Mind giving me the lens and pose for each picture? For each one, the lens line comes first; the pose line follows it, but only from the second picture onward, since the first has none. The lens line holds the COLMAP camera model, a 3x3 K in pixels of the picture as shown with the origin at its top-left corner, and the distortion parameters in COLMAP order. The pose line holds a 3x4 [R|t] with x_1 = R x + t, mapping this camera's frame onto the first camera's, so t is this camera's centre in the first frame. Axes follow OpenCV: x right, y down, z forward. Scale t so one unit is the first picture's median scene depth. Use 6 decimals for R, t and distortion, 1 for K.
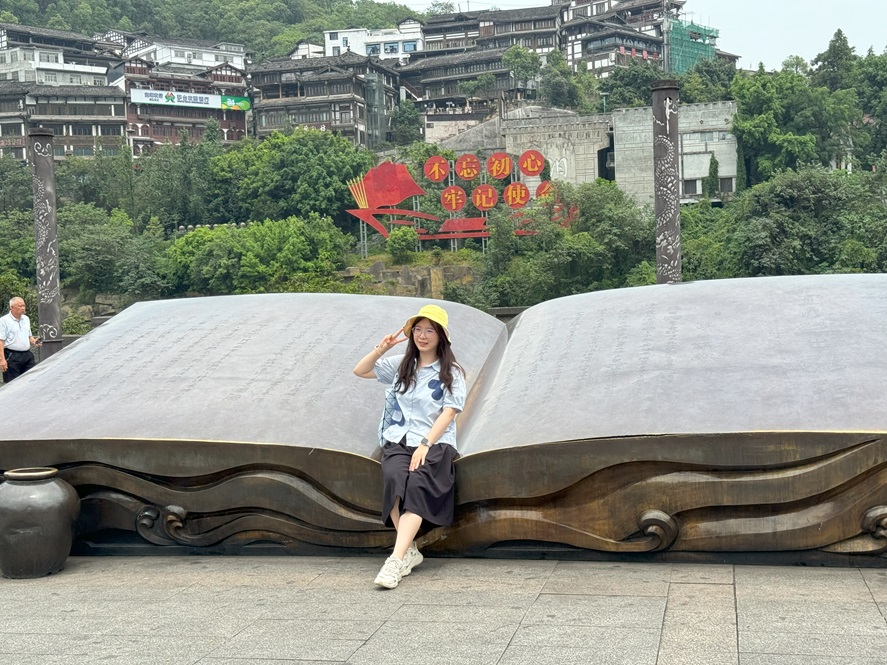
lens RADIAL K [[1242.4, 0, 443.9], [0, 1242.4, 314.2], [0, 0, 1]] dist [0.110127, -0.003324]
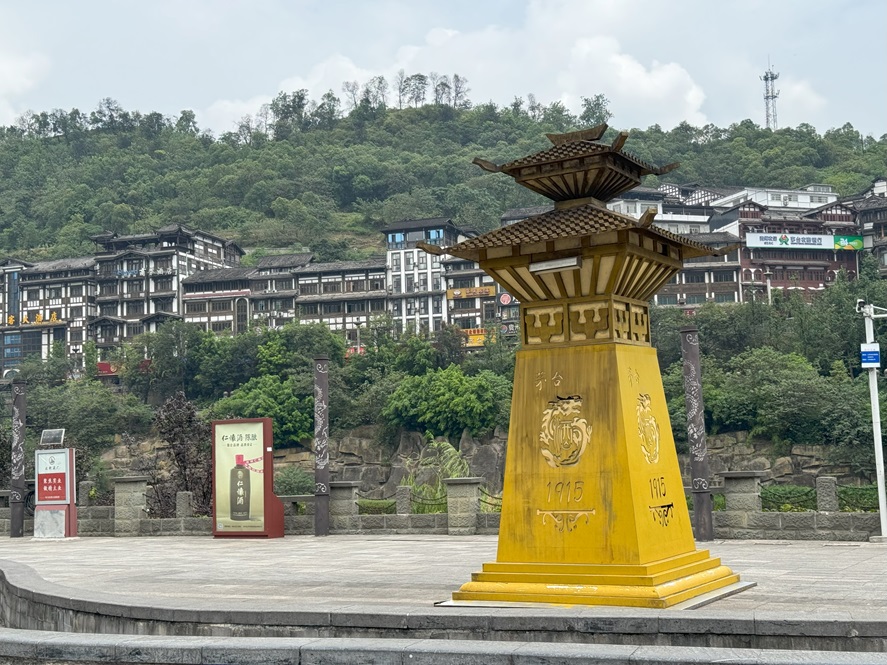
lens RADIAL K [[1242.4, 0, 443.9], [0, 1242.4, 314.2], [0, 0, 1]] dist [0.110127, -0.003324]
pose [[0.955875, -0.028093, -0.292426, -0.187801], [-0.009621, 0.991890, -0.126738, 0.006293], [0.293615, 0.123959, 0.947852, 0.027148]]
